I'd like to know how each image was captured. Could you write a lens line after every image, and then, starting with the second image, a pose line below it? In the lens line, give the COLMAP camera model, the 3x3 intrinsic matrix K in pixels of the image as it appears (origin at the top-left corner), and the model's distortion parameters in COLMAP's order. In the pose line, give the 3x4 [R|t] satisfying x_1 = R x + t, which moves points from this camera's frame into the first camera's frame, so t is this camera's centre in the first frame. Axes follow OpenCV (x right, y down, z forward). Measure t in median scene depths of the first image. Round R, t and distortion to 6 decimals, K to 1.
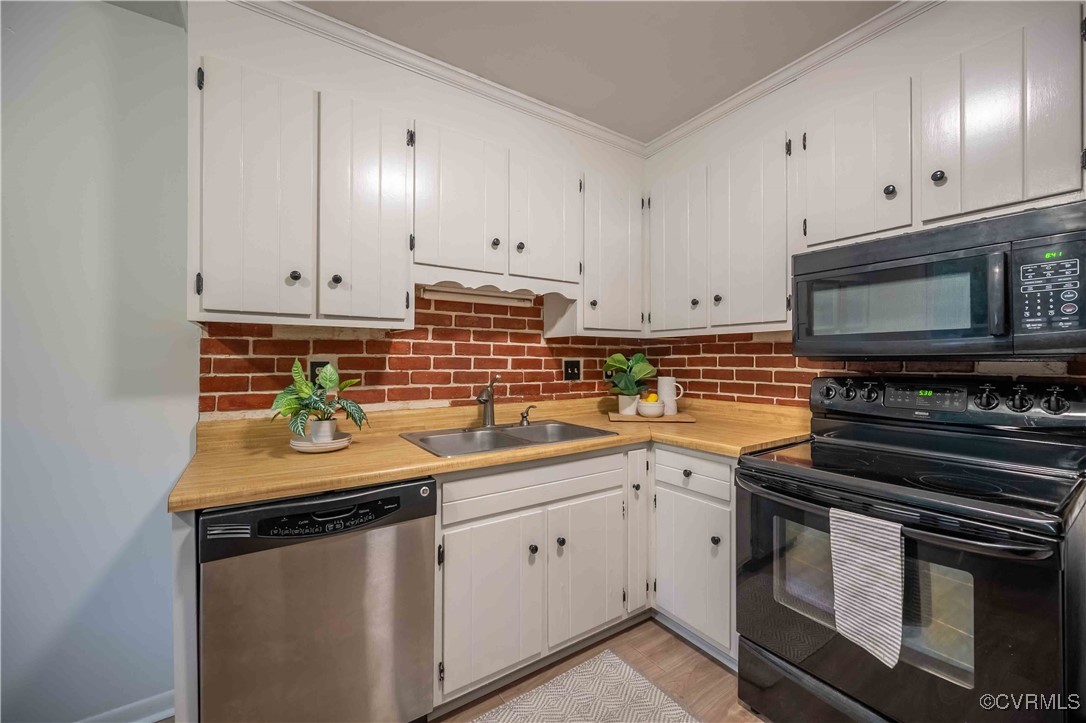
lens RADIAL K [[432.9, 0, 539.9], [0, 432.9, 358.6], [0, 0, 1]] dist [0.002753, 0.000210]
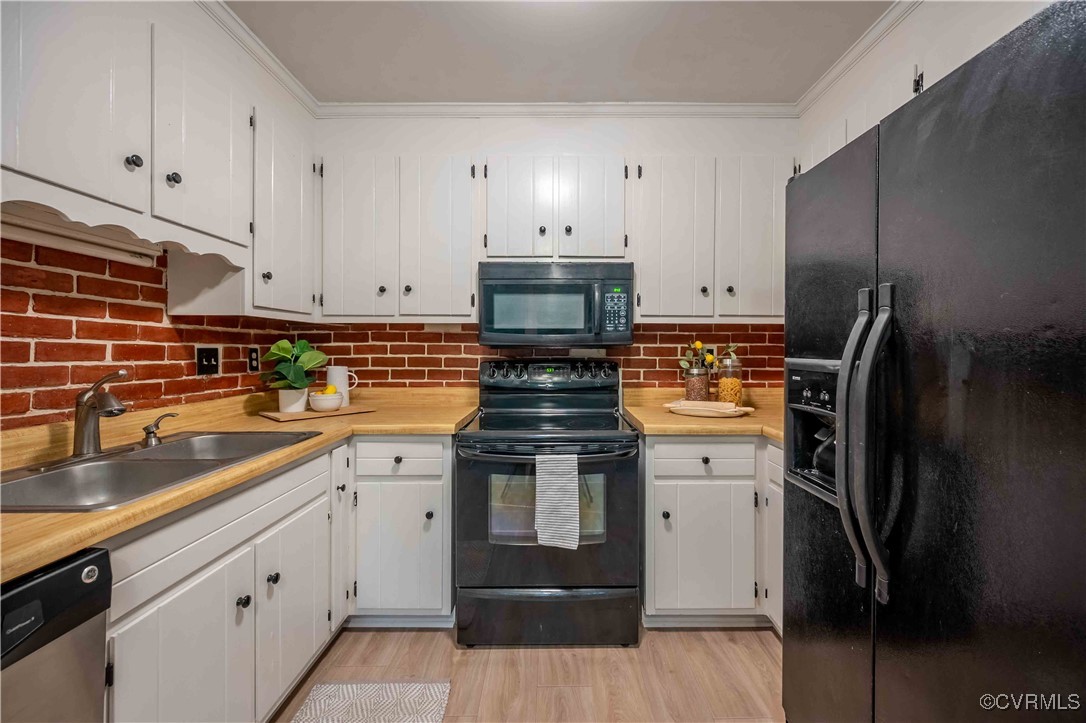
lens RADIAL K [[432.9, 0, 555.5], [0, 432.9, 351.3], [0, 0, 1]] dist [0.002753, 0.000210]
pose [[0.555234, -0.001107, 0.831693, -0.316247], [-0.003311, 0.999988, 0.003542, 0.008110], [-0.831688, -0.004721, 0.555224, 0.144081]]
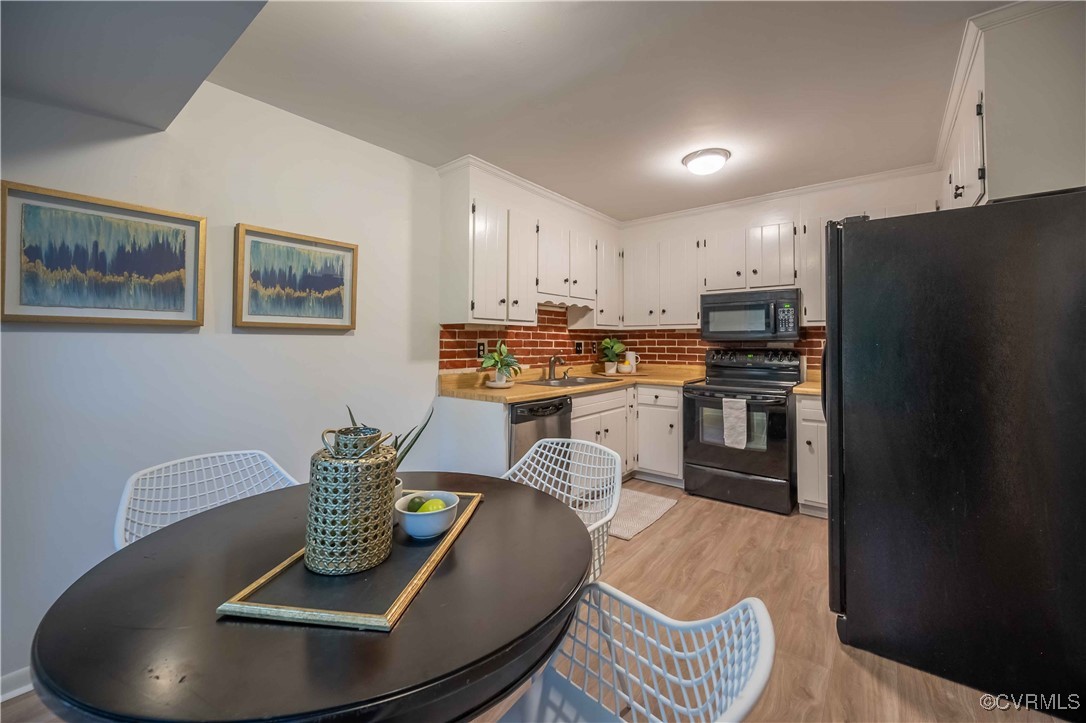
lens RADIAL K [[432.9, 0, 545.8], [0, 432.9, 333.7], [0, 0, 1]] dist [0.002753, 0.000210]
pose [[0.952829, 0.006867, 0.303430, -0.844505], [-0.001588, 0.999843, -0.017641, 0.000928], [-0.303504, 0.016327, 0.952690, -0.866020]]
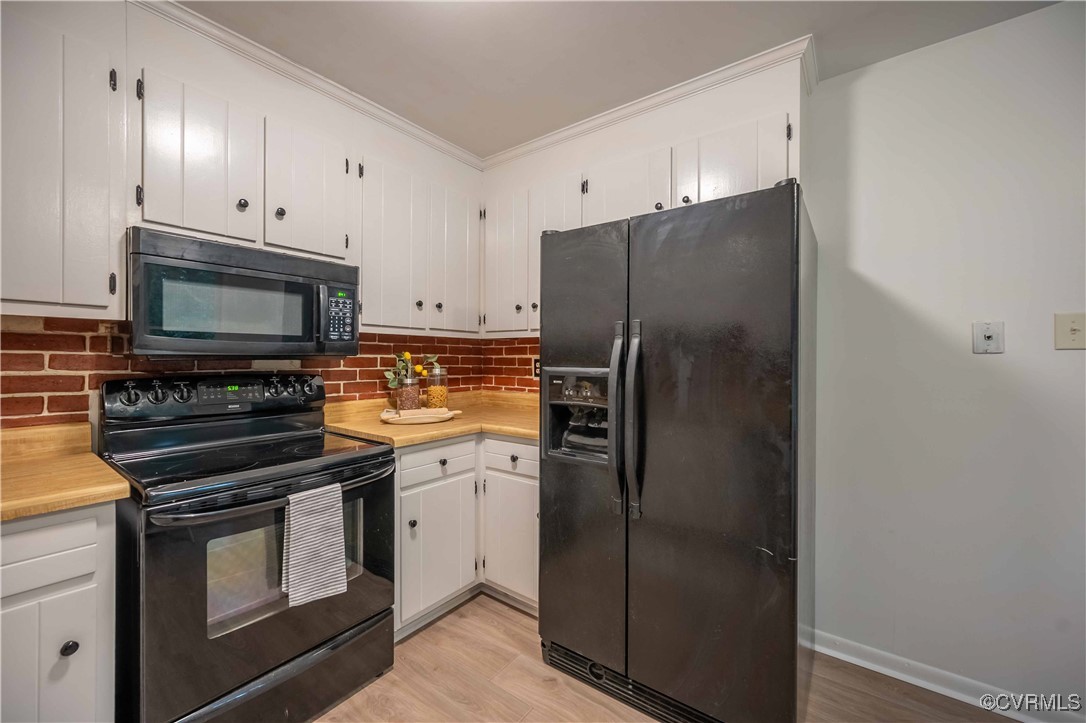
lens RADIAL K [[432.9, 0, 533.9], [0, 432.9, 359.4], [0, 0, 1]] dist [0.002753, 0.000210]
pose [[-0.314106, -0.000478, 0.949388, -0.400494], [-0.000431, 1.000000, 0.000361, 0.003331], [-0.949388, -0.000296, -0.314106, 0.563054]]
